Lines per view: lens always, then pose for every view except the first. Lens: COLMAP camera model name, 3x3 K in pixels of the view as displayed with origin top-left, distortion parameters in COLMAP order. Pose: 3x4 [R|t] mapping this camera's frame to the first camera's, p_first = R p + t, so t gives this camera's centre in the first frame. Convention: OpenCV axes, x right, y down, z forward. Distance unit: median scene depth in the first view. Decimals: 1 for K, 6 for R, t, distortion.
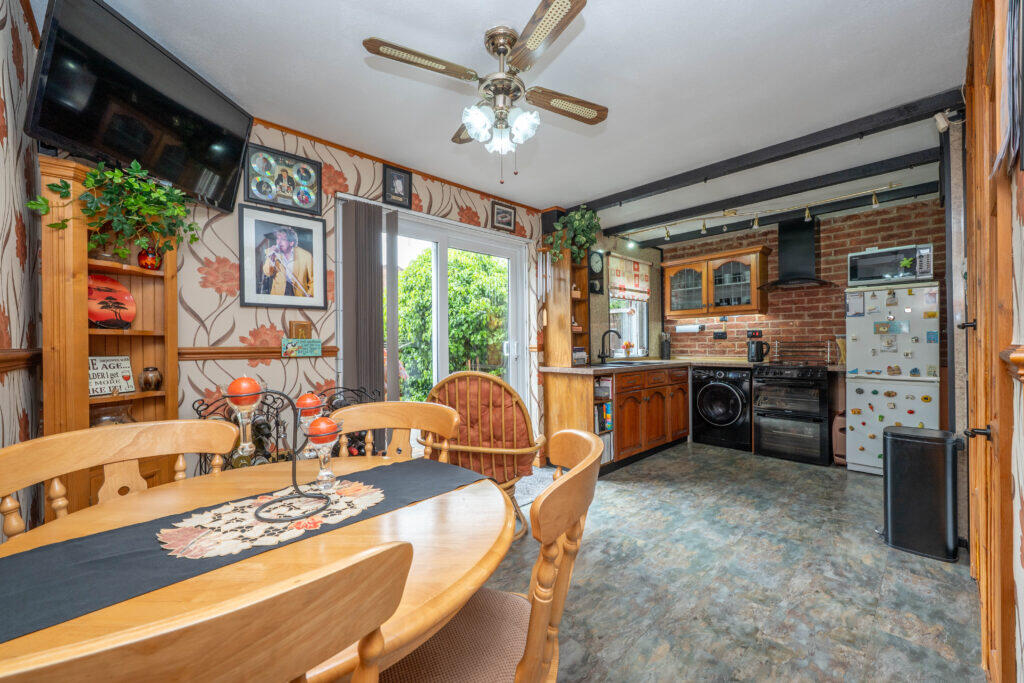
lens RADIAL K [[408.9, 0, 563.9], [0, 408.9, 343.7], [0, 0, 1]] dist [0.000678, 0.000180]
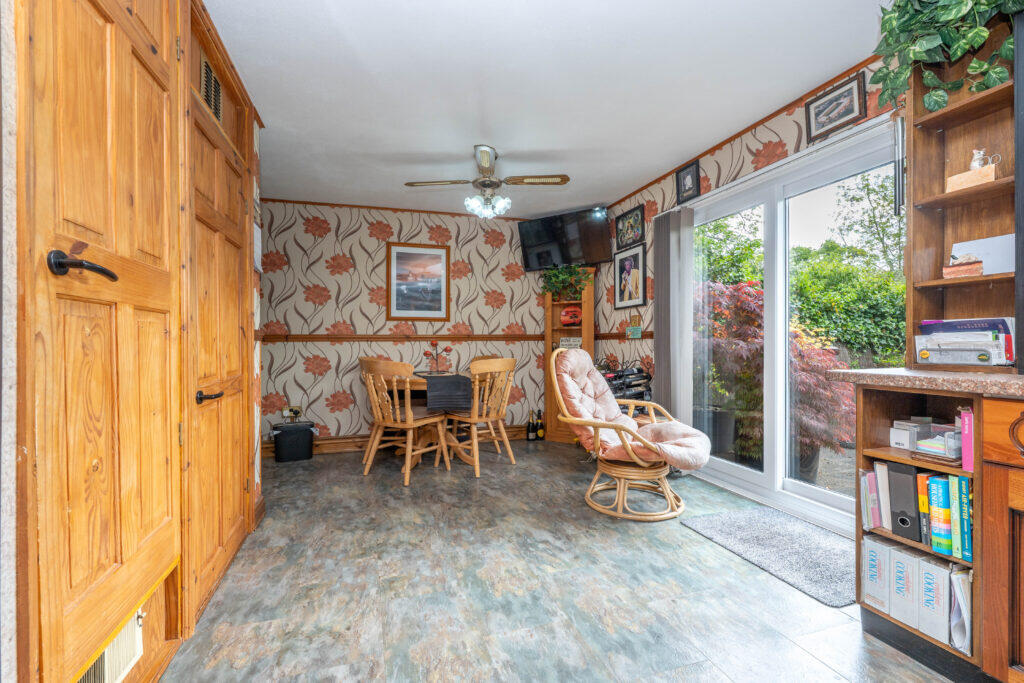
lens RADIAL K [[409.7, 0, 512.0], [0, 409.7, 341.5], [0, 0, 1]] dist [0.000466, -0.000033]
pose [[-0.473285, 0.004278, -0.880899, 0.953967], [0.011741, 0.999930, -0.001452, 0.041423], [0.880831, -0.011029, -0.473302, 1.357738]]
